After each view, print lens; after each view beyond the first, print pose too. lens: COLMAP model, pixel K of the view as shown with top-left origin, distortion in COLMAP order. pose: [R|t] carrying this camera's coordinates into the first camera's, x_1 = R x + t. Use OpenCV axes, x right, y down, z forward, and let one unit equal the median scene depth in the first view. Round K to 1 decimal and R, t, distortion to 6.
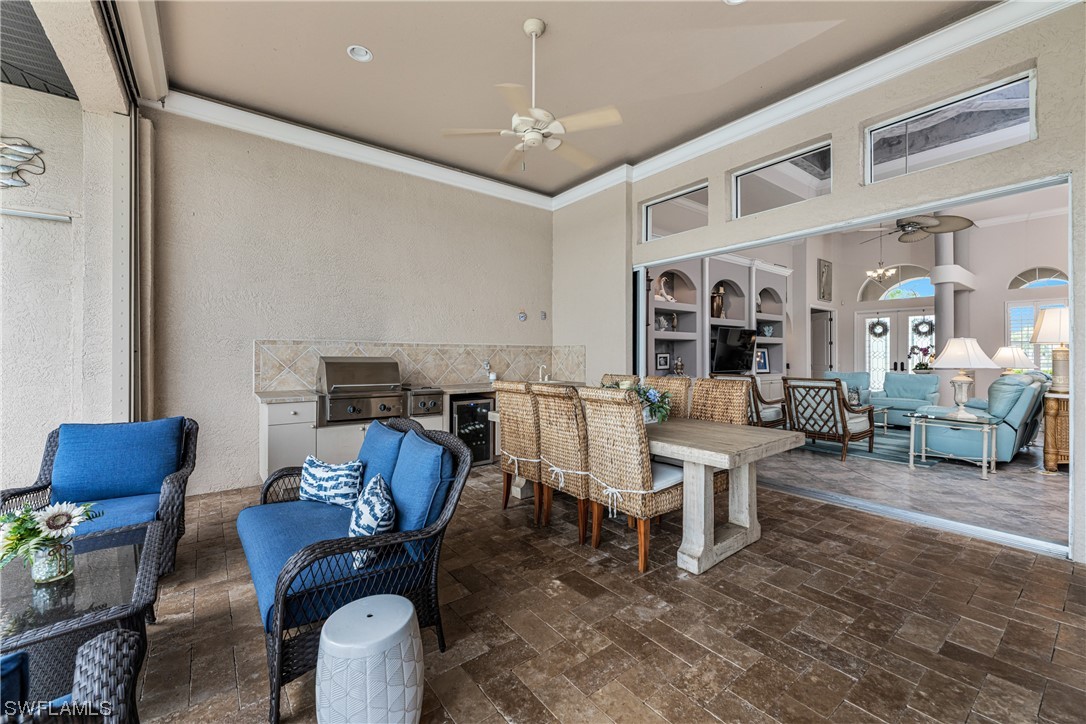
lens RADIAL K [[434.4, 0, 539.7], [0, 434.4, 355.5], [0, 0, 1]] dist [0.002244, -0.000851]
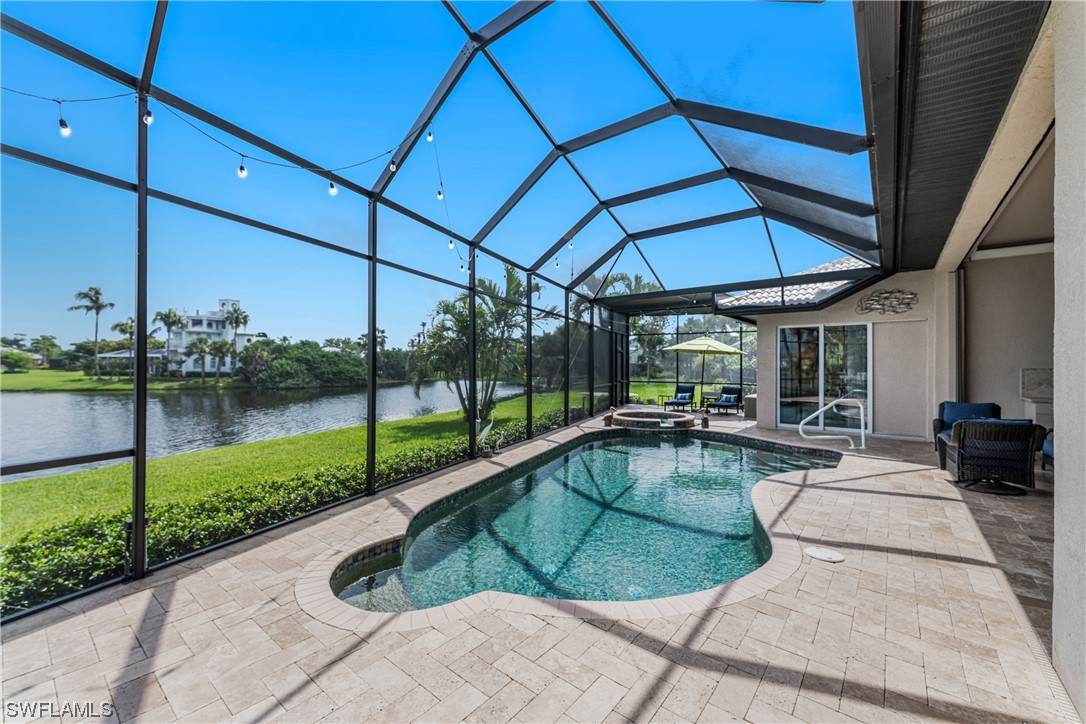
lens RADIAL K [[434.4, 0, 544.5], [0, 434.4, 359.1], [0, 0, 1]] dist [0.002244, -0.000851]
pose [[0.227860, -0.019028, -0.973508, 0.678558], [-0.006943, 0.999752, -0.021166, -0.021472], [0.973669, 0.011582, 0.227671, -1.400762]]
